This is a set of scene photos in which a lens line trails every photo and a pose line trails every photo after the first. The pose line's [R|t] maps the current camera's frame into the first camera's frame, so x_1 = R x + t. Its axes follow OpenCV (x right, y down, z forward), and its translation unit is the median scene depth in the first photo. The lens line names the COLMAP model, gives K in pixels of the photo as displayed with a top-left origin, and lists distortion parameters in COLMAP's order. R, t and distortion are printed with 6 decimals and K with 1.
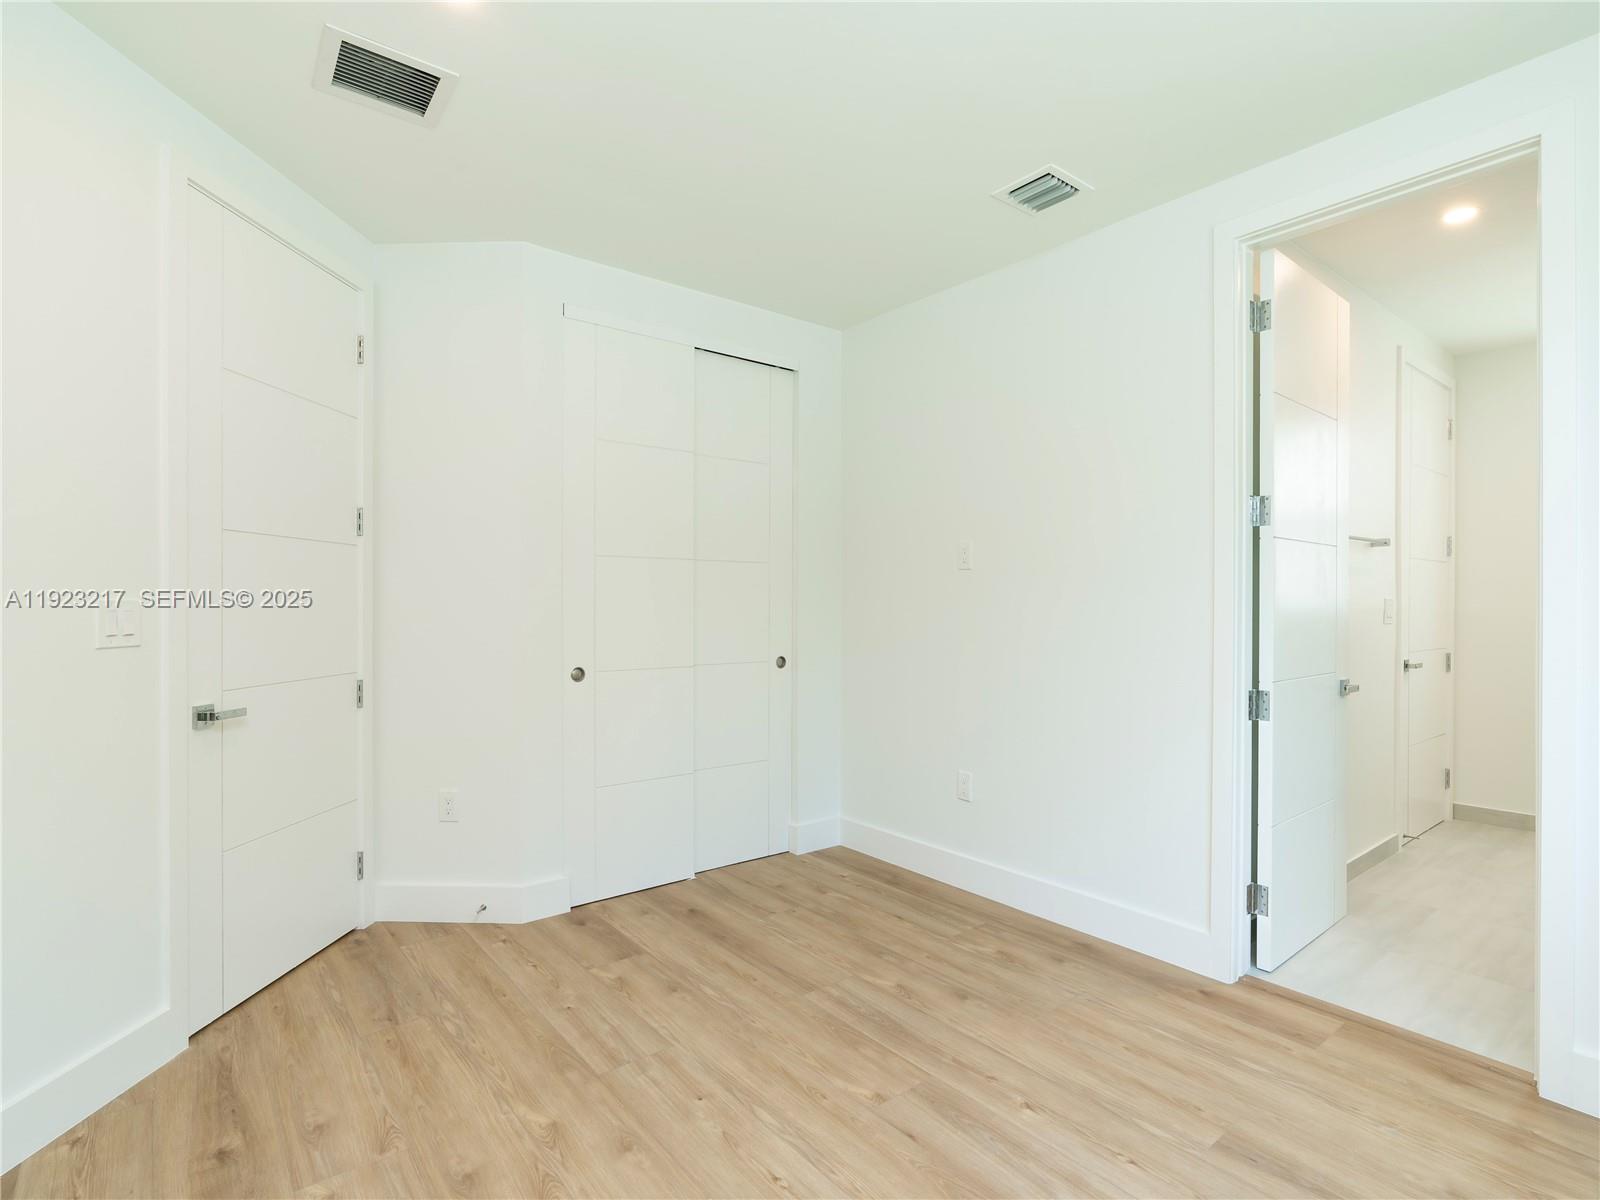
lens RADIAL K [[811.7, 0, 793.2], [0, 811.7, 601.8], [0, 0, 1]] dist [-0.001713, -0.000767]
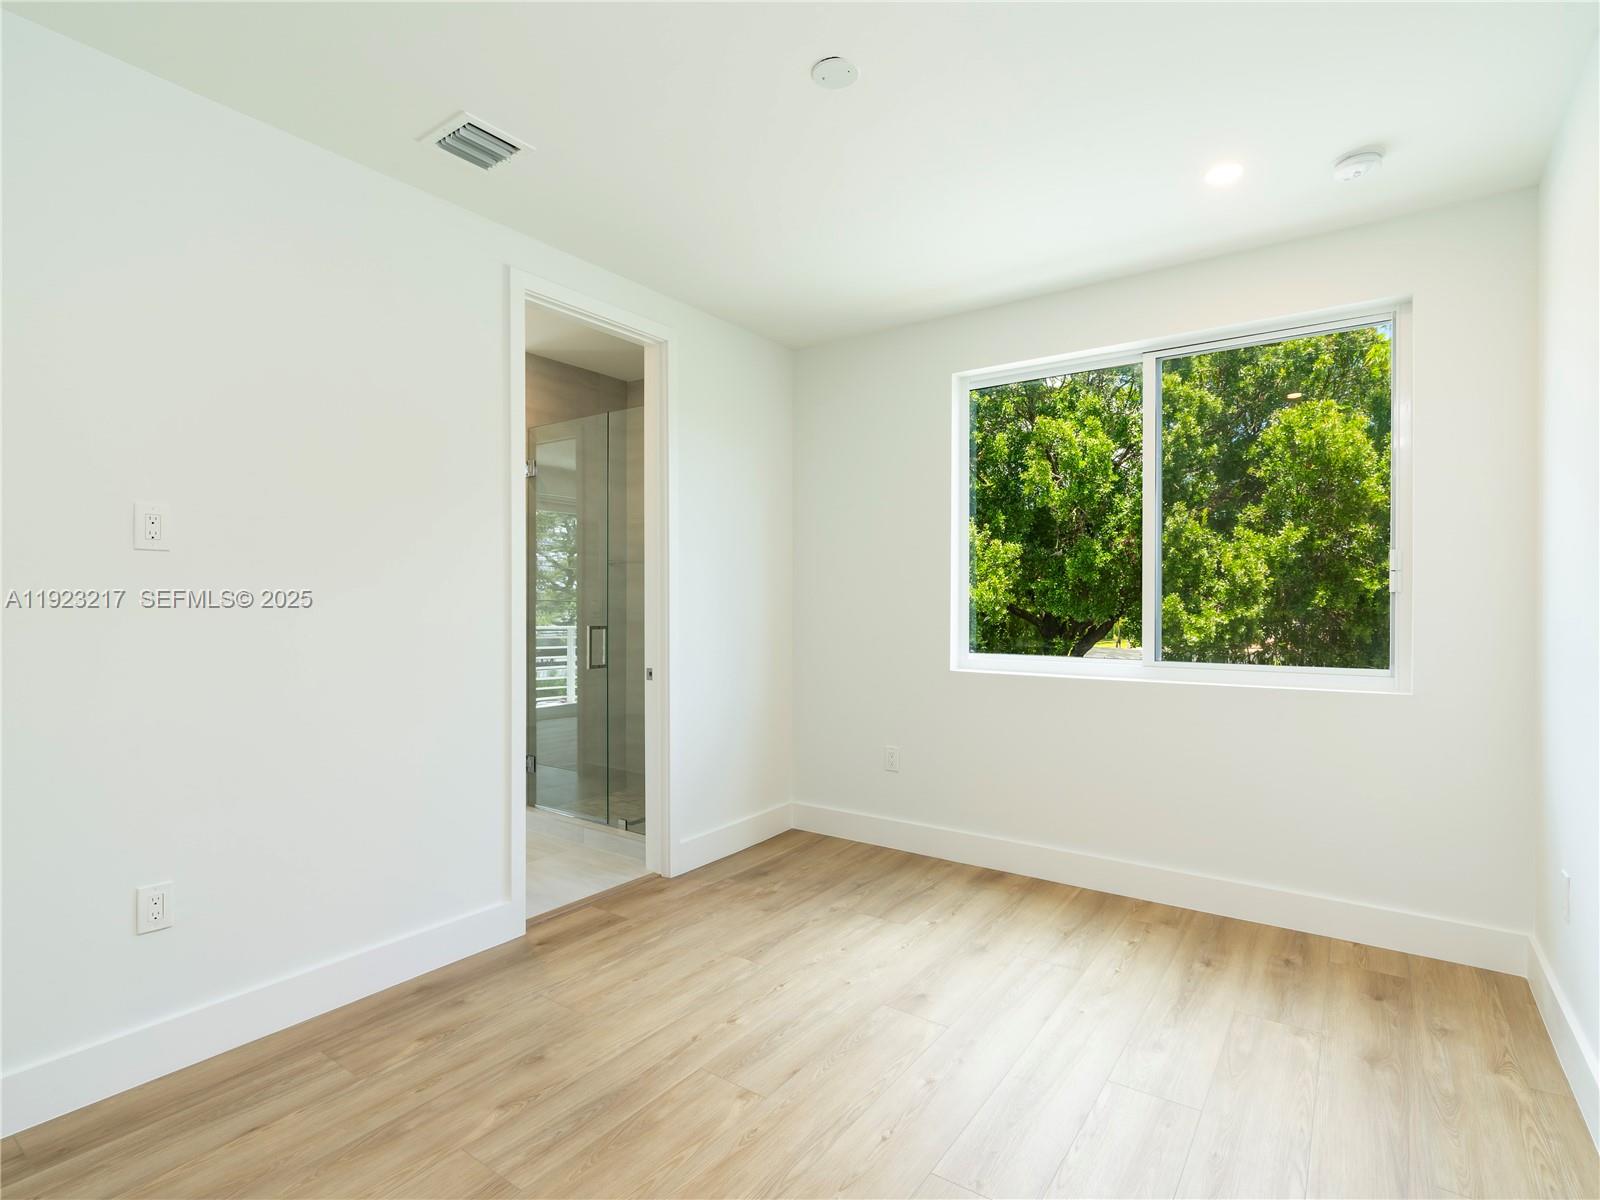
lens RADIAL K [[811.7, 0, 813.0], [0, 811.7, 609.0], [0, 0, 1]] dist [-0.001713, -0.000767]
pose [[-0.297568, -0.012480, 0.954619, -0.753805], [-0.003383, 0.999922, 0.012017, -0.010489], [-0.954695, 0.000347, -0.297587, 1.040531]]
